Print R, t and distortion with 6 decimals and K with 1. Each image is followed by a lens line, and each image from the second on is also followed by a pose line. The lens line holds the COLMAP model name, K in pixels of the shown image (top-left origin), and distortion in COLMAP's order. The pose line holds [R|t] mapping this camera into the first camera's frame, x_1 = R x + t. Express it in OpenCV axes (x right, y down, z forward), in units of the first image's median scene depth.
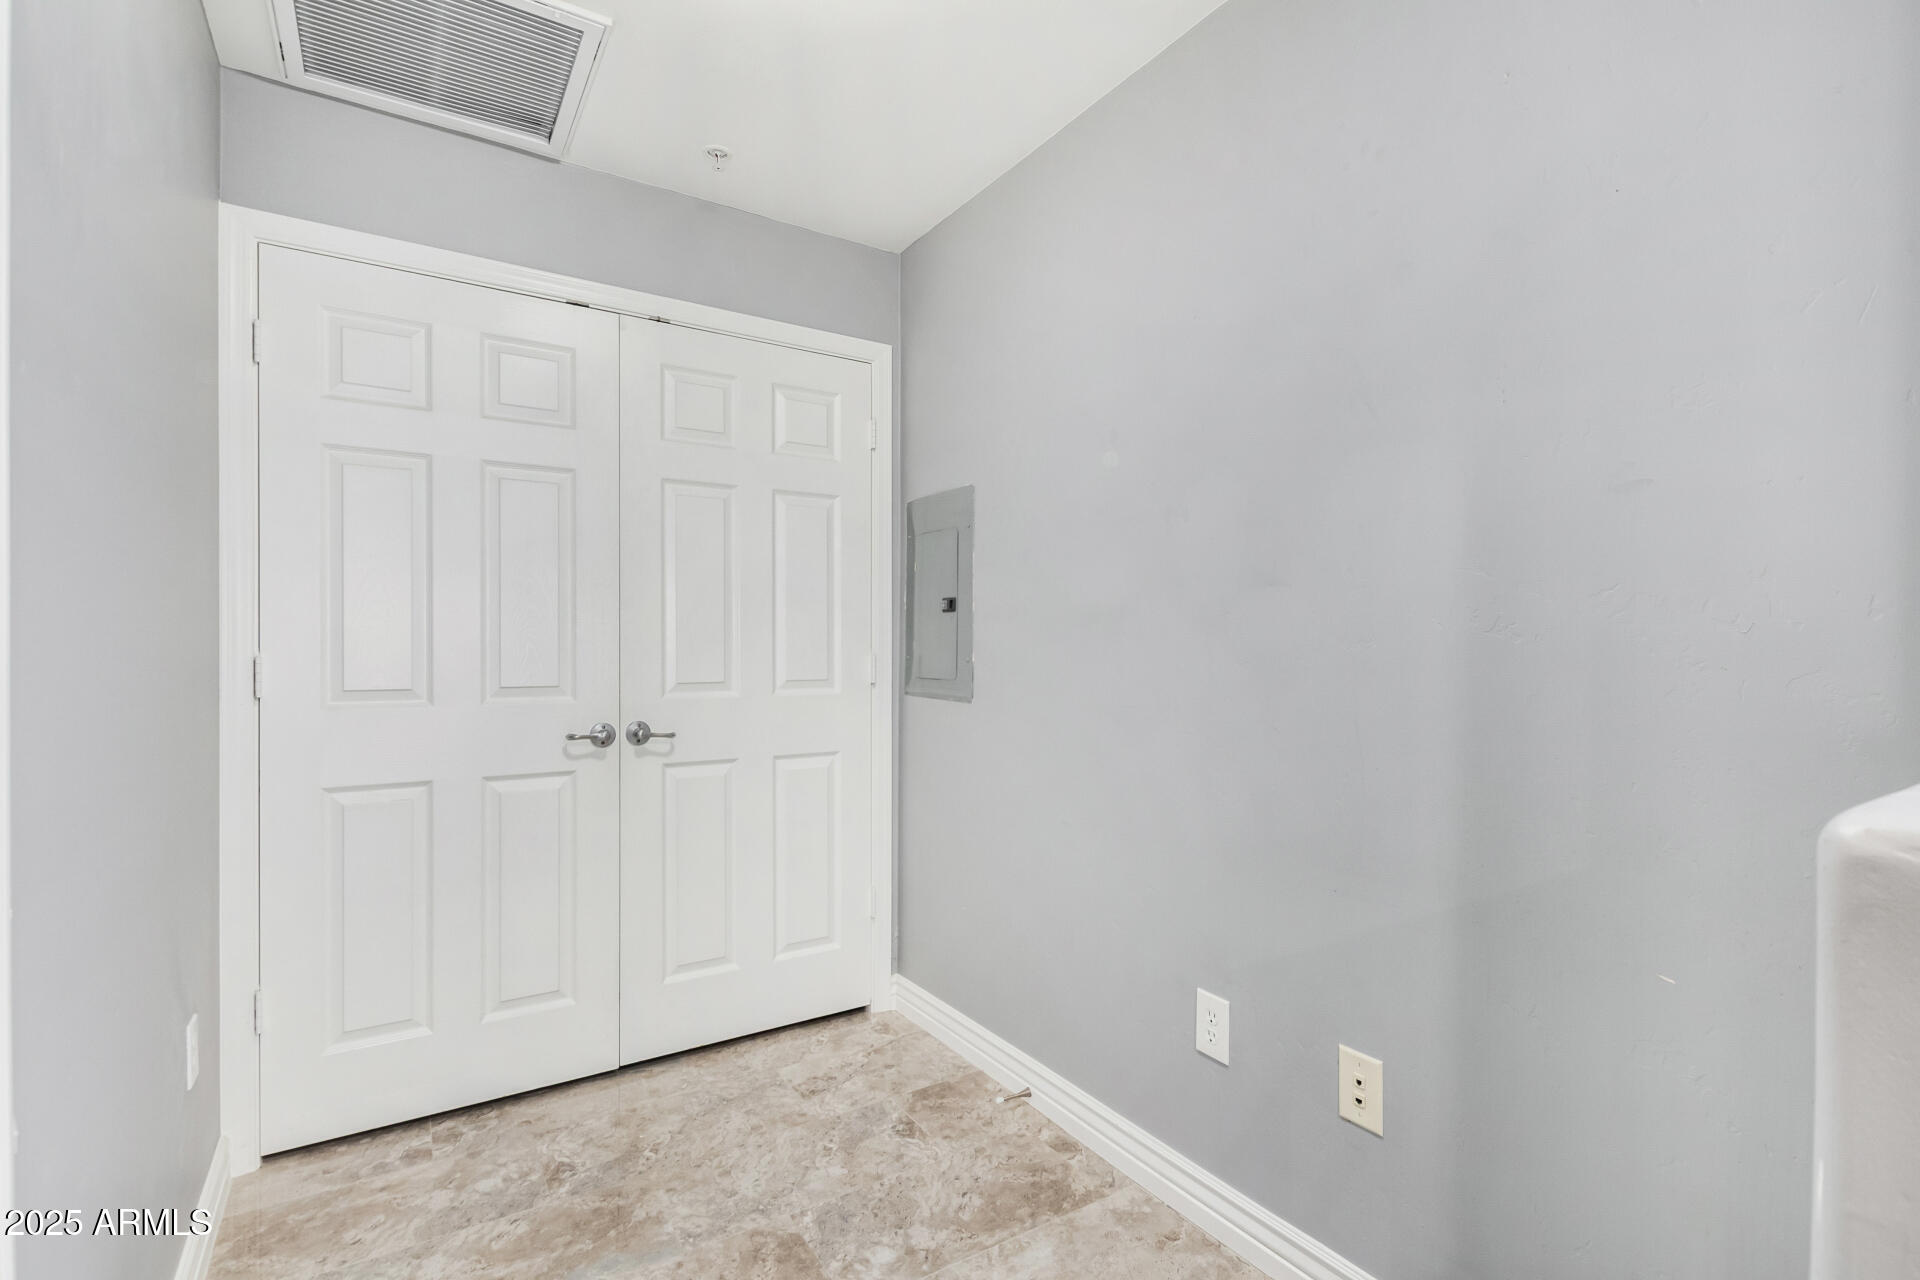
lens RADIAL K [[884.9, 0, 949.5], [0, 884.9, 640.5], [0, 0, 1]] dist [-0.001773, -0.000129]
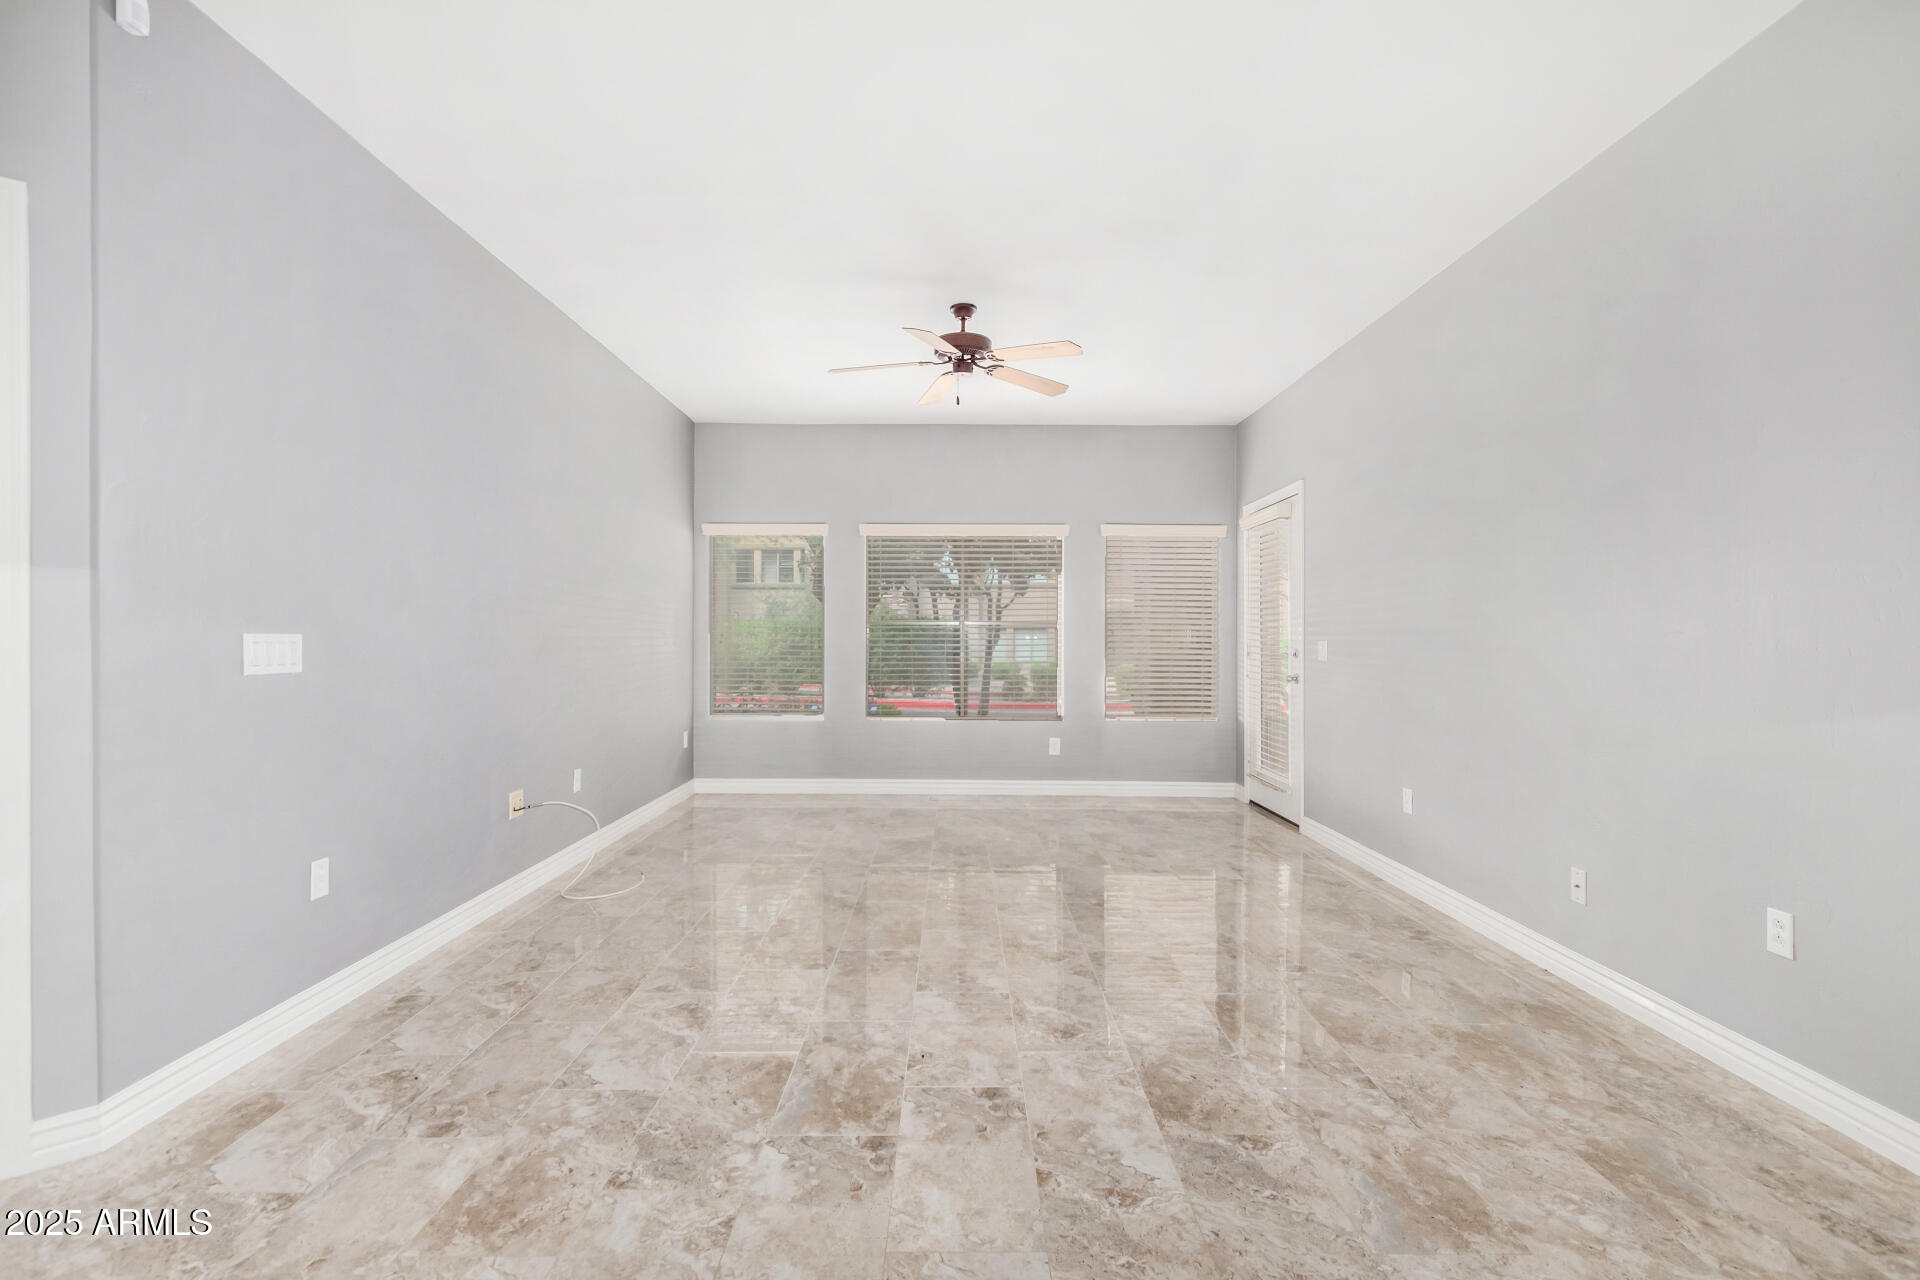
lens RADIAL K [[884.9, 0, 944.3], [0, 884.9, 641.0], [0, 0, 1]] dist [-0.001773, -0.000129]
pose [[-0.533971, -0.005712, -0.845484, 0.627903], [-0.012935, 0.999915, 0.001414, 0.021008], [0.845404, 0.011691, -0.533999, 1.848107]]
